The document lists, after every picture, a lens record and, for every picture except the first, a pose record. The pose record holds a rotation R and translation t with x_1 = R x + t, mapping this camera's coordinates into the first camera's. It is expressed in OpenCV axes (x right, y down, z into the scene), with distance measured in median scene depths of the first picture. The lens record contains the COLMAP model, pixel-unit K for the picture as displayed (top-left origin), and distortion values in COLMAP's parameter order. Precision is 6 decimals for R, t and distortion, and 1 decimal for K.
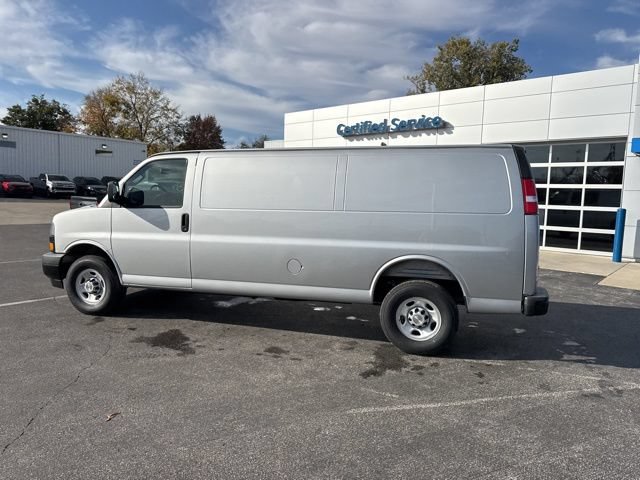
lens RADIAL K [[447.1, 0, 318.2], [0, 447.1, 243.0], [0, 0, 1]] dist [0.081283, -0.098408]
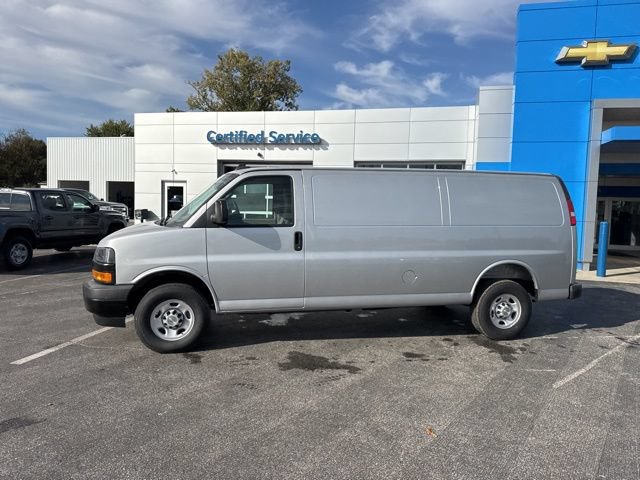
lens RADIAL K [[447.1, 0, 318.2], [0, 447.1, 243.0], [0, 0, 1]] dist [0.081283, -0.098408]
pose [[0.876771, -0.041772, 0.479090, -0.684114], [0.047458, 0.998873, 0.000241, -0.037045], [-0.478560, 0.022525, 0.877766, 0.120071]]
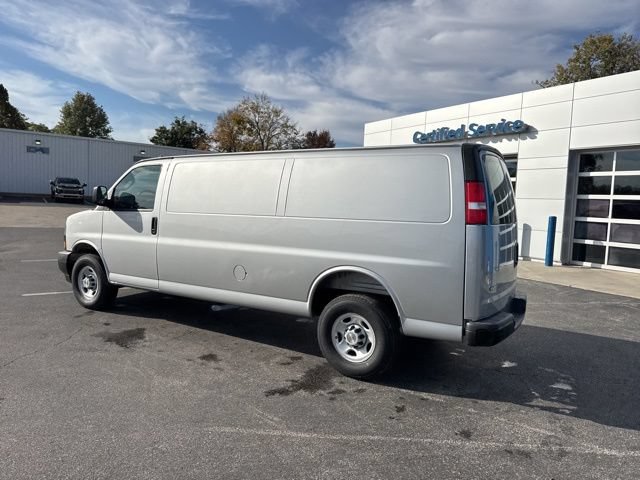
lens RADIAL K [[447.1, 0, 318.2], [0, 447.1, 243.0], [0, 0, 1]] dist [0.081283, -0.098408]
pose [[0.965132, 0.034787, -0.259441, 0.317225], [-0.041983, 0.998871, -0.022245, 0.002569], [0.258375, 0.032361, 0.965503, 0.093740]]
